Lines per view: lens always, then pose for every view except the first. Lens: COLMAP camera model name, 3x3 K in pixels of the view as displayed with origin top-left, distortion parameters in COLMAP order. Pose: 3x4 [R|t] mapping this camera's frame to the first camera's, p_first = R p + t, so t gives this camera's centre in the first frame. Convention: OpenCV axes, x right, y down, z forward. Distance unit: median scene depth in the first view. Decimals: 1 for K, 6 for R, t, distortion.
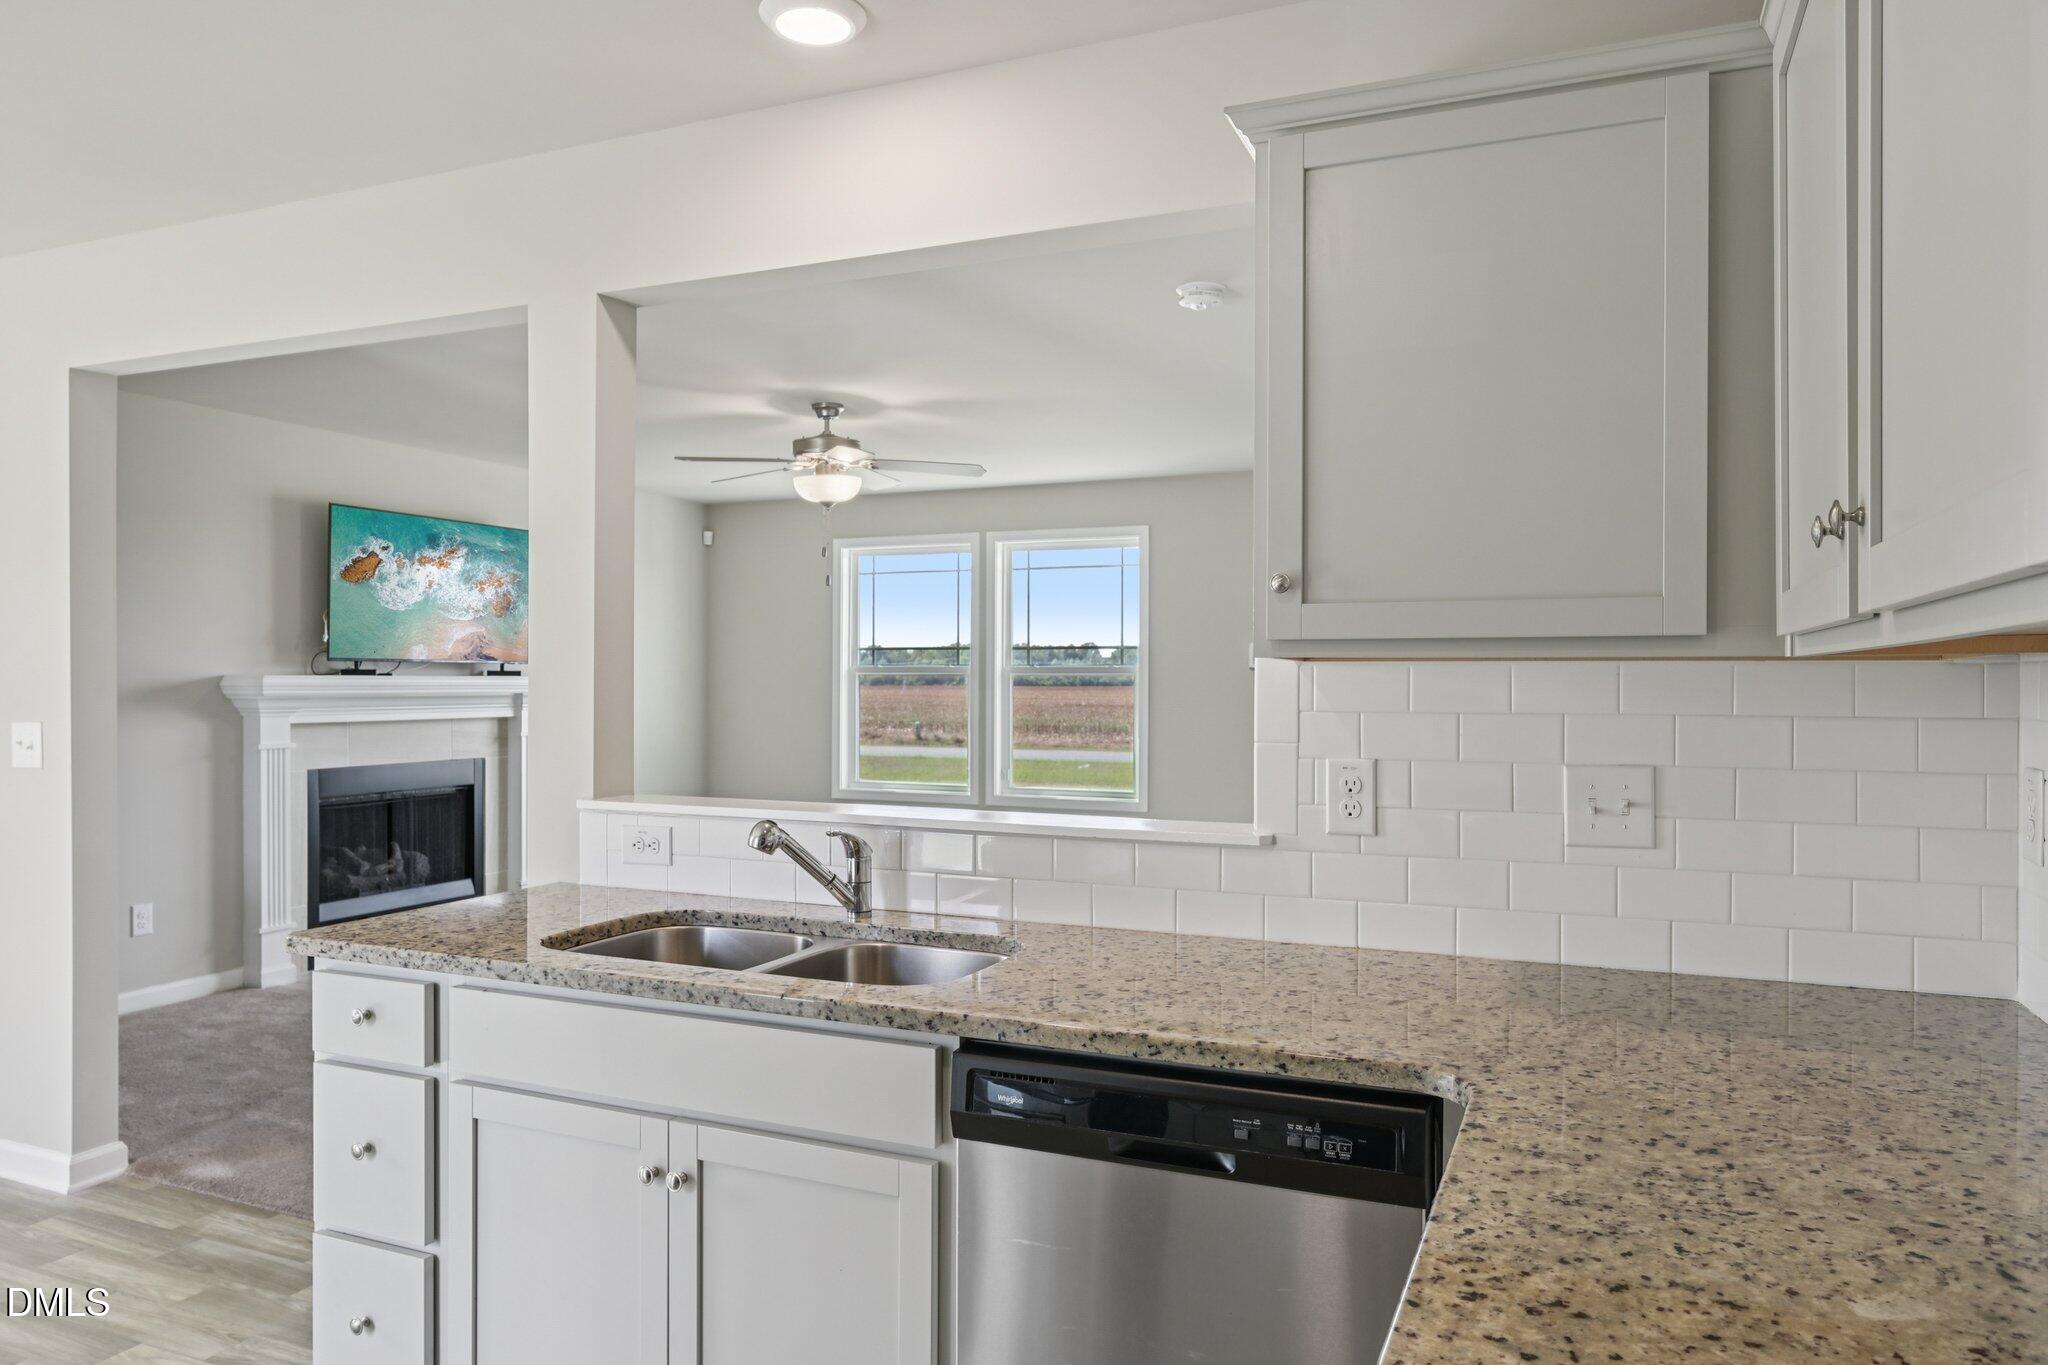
lens RADIAL K [[1345.2, 0, 1026.0], [0, 1345.2, 689.6], [0, 0, 1]] dist [-0.004239, -0.000524]
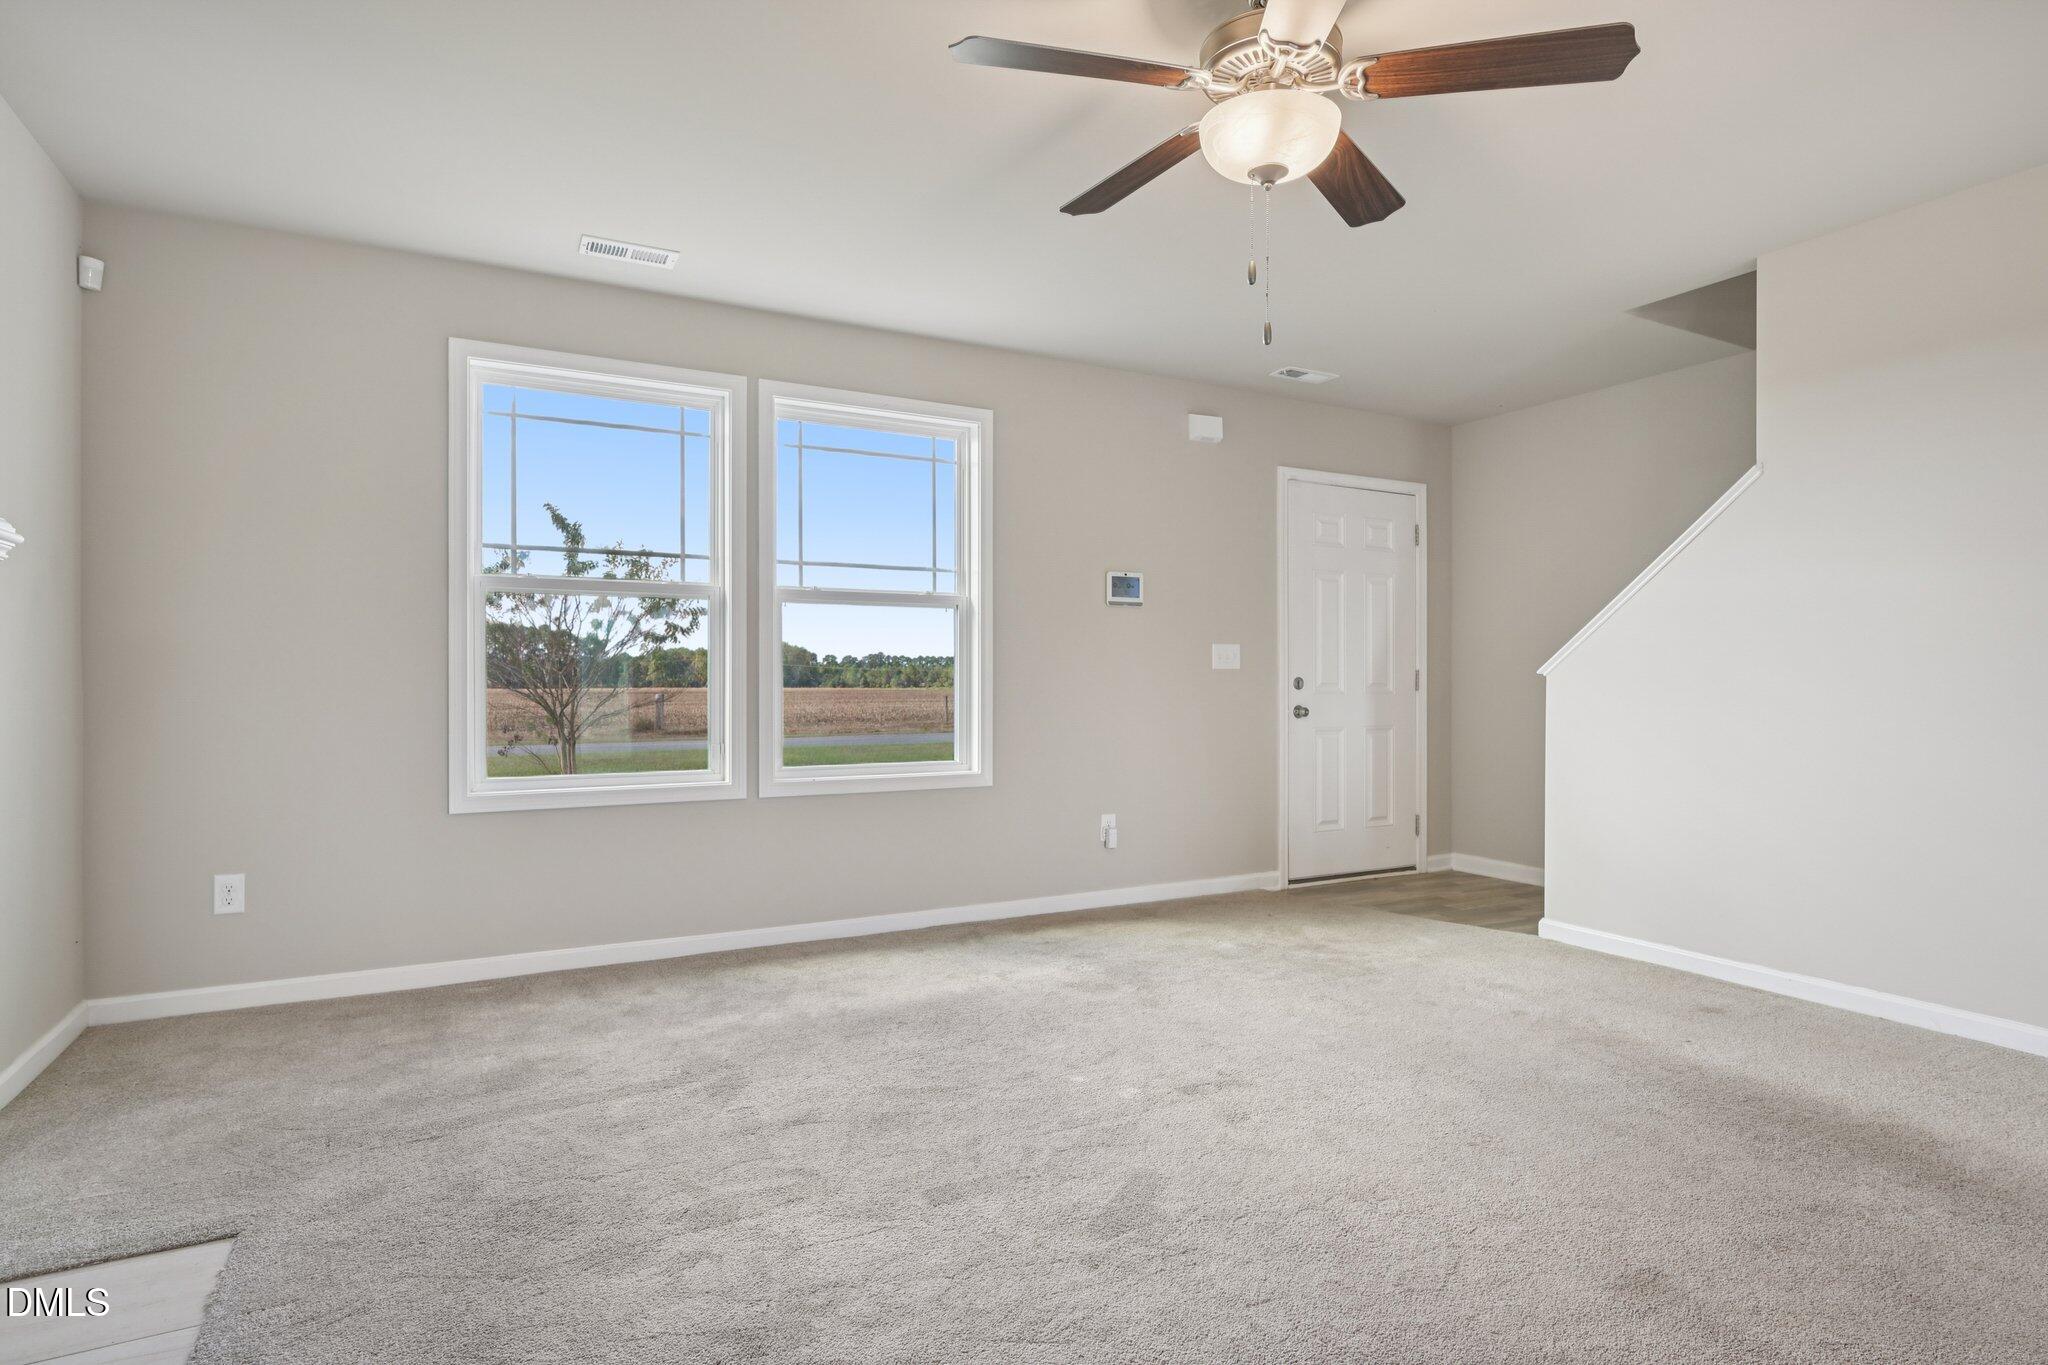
lens RADIAL K [[1068.4, 0, 1028.8], [0, 1068.4, 679.2], [0, 0, 1]] dist [-0.002869, -0.000537]
pose [[0.618211, -0.002265, 0.786009, -1.002587], [0.008180, 0.999960, -0.003552, 0.088983], [-0.785969, 0.008625, 0.618205, 1.632970]]
